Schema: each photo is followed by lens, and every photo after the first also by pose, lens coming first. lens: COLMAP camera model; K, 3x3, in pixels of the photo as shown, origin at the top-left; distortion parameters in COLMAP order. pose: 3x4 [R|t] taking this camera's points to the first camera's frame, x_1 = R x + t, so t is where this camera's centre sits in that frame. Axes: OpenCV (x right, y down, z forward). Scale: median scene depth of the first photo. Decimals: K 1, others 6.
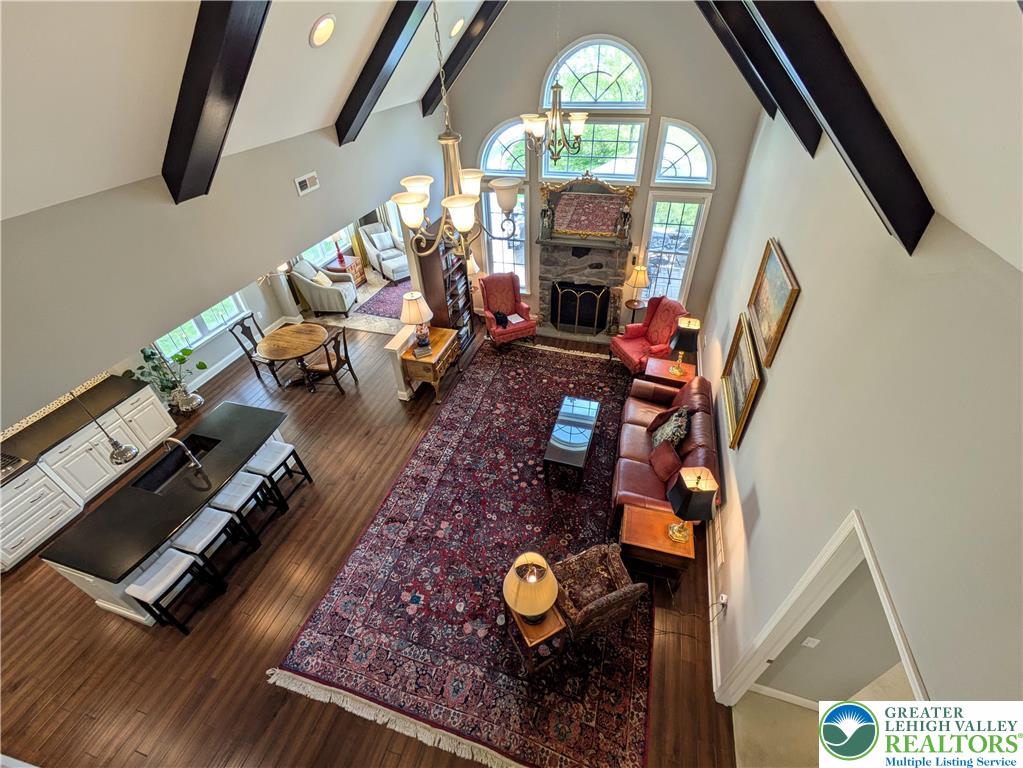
lens RADIAL K [[432.7, 0, 511.5], [0, 432.7, 384.0], [0, 0, 1]] dist [-0.000463, -0.000303]
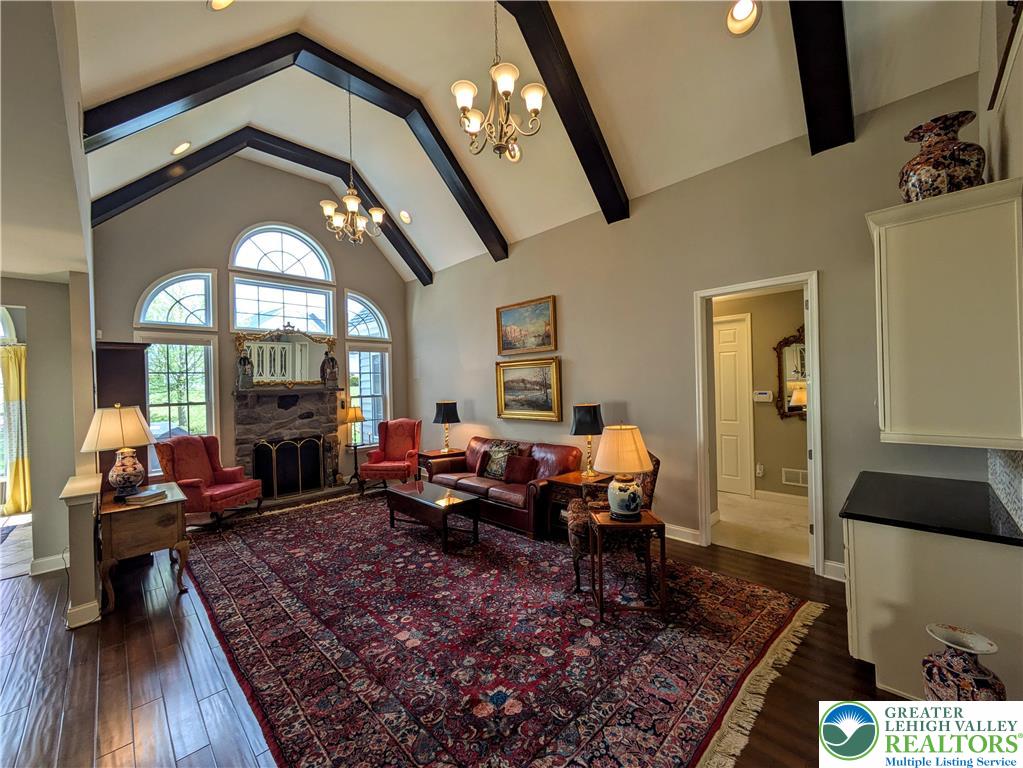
lens RADIAL K [[403.6, 0, 511.5], [0, 403.6, 384.0], [0, 0, 1]] dist [-0.009744, 0.000047]
pose [[0.475247, 0.018177, 0.879665, -0.453658], [0.562893, 0.762131, -0.319856, 0.260490], [-0.676233, 0.647168, 0.351969, 0.400222]]
